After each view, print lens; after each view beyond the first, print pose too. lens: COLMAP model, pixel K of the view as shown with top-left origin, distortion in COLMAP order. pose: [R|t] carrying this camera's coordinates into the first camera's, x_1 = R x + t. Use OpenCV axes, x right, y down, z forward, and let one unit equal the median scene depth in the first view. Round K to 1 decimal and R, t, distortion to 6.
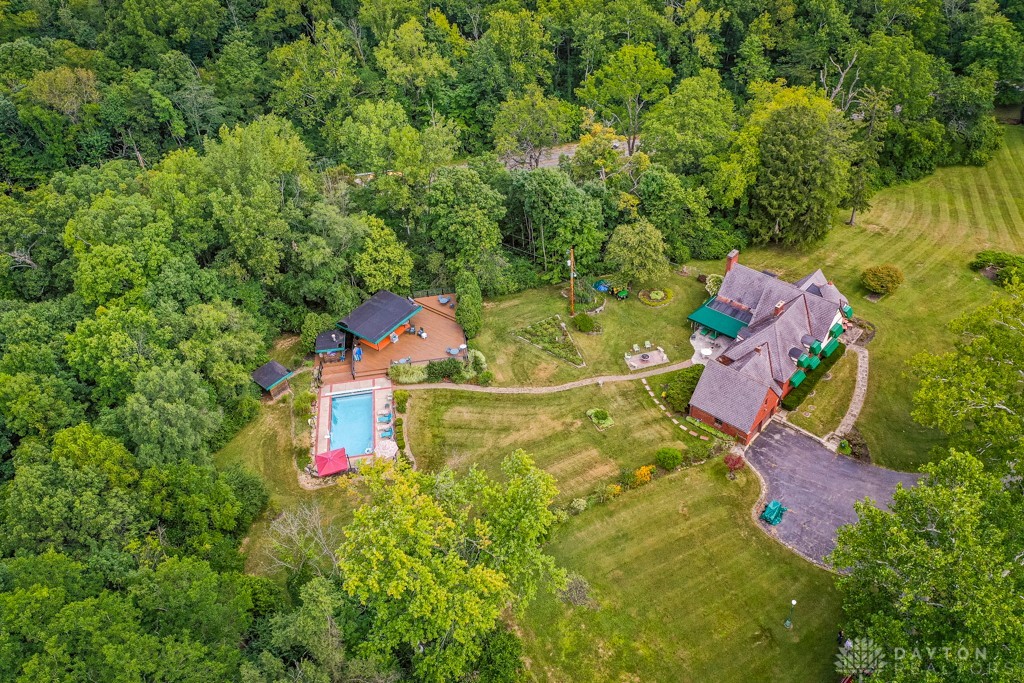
lens RADIAL K [[809.3, 0, 511.5], [0, 809.3, 340.3], [0, 0, 1]] dist [0.012401, 0.003290]
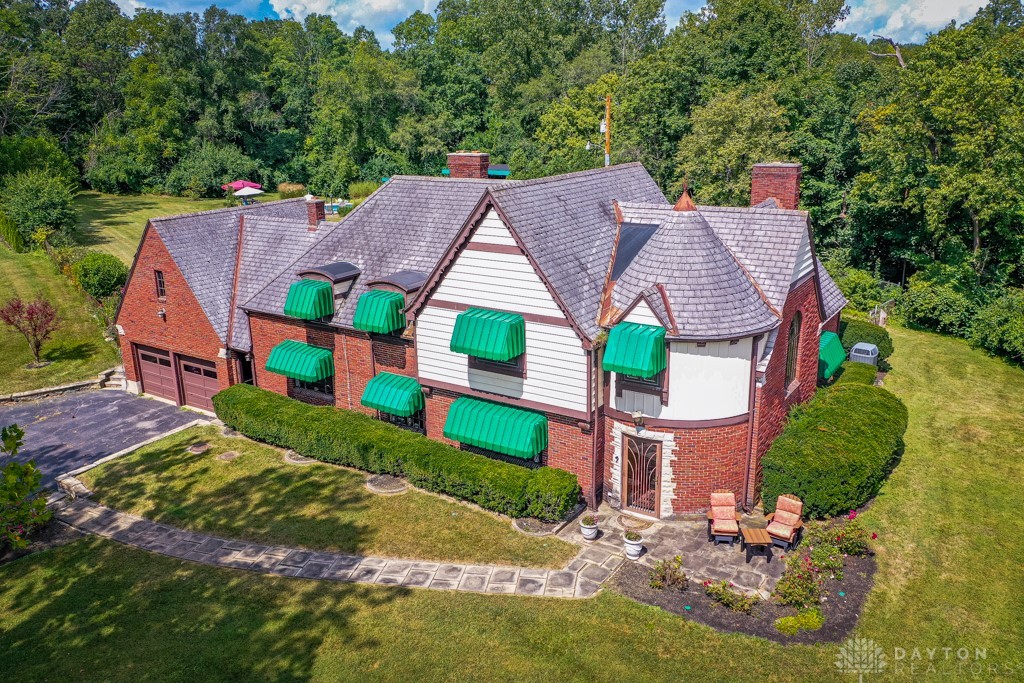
lens RADIAL K [[809.3, 0, 505.8], [0, 809.3, 340.1], [0, 0, 1]] dist [0.012401, 0.003290]
pose [[0.141394, 0.336856, -0.930879, 0.636197], [-0.632660, 0.753990, 0.176748, -0.055292], [0.761412, 0.563939, 0.319725, 0.979421]]
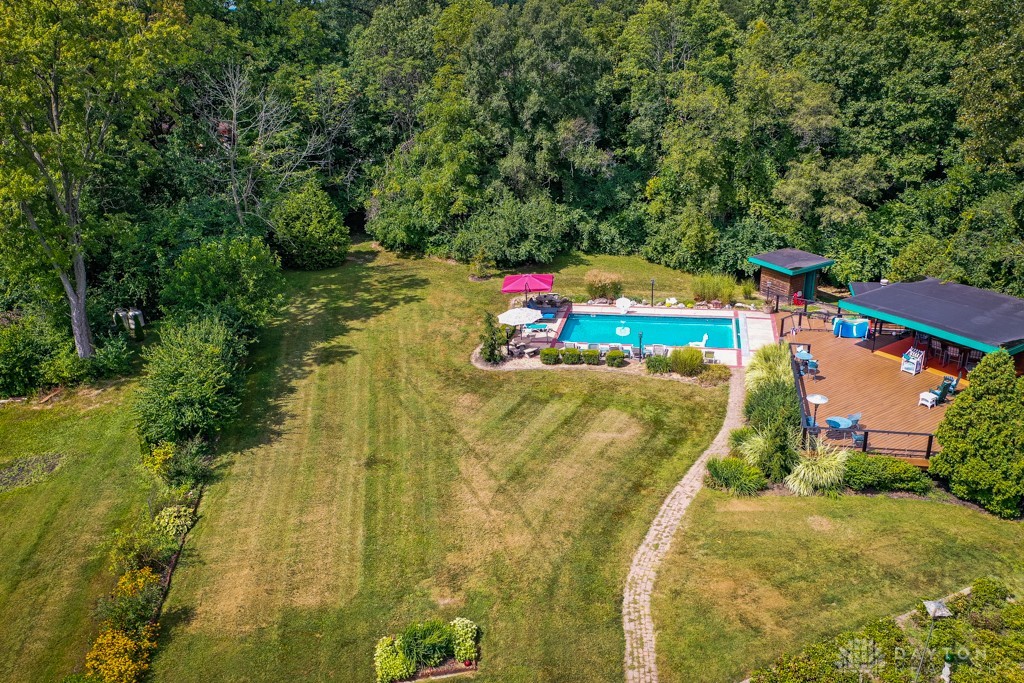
lens RADIAL K [[809.3, 0, 510.9], [0, 809.3, 341.7], [0, 0, 1]] dist [0.012401, 0.003290]
pose [[-0.335801, 0.440682, -0.832489, 0.277221], [-0.558102, 0.618880, 0.552729, -0.138249], [0.758788, 0.650221, 0.038125, 0.946222]]
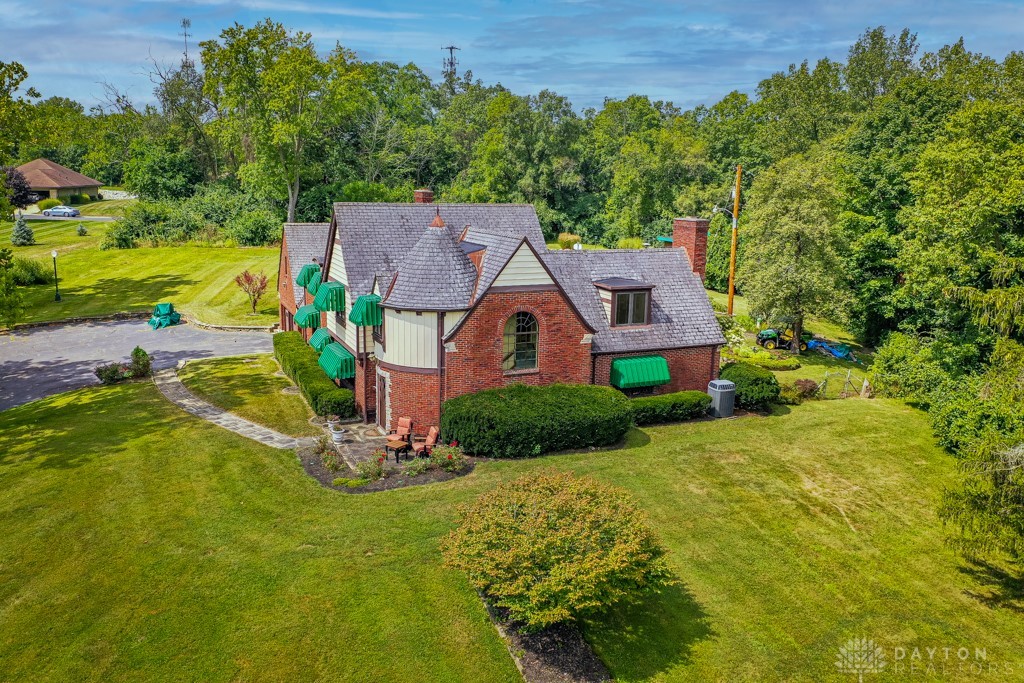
lens RADIAL K [[809.3, 0, 507.3], [0, 809.3, 337.0], [0, 0, 1]] dist [0.012401, 0.003290]
pose [[-0.409776, 0.230695, -0.882532, 0.709418], [-0.589555, 0.671289, 0.449217, -0.208261], [0.696067, 0.704379, -0.139071, 1.165626]]
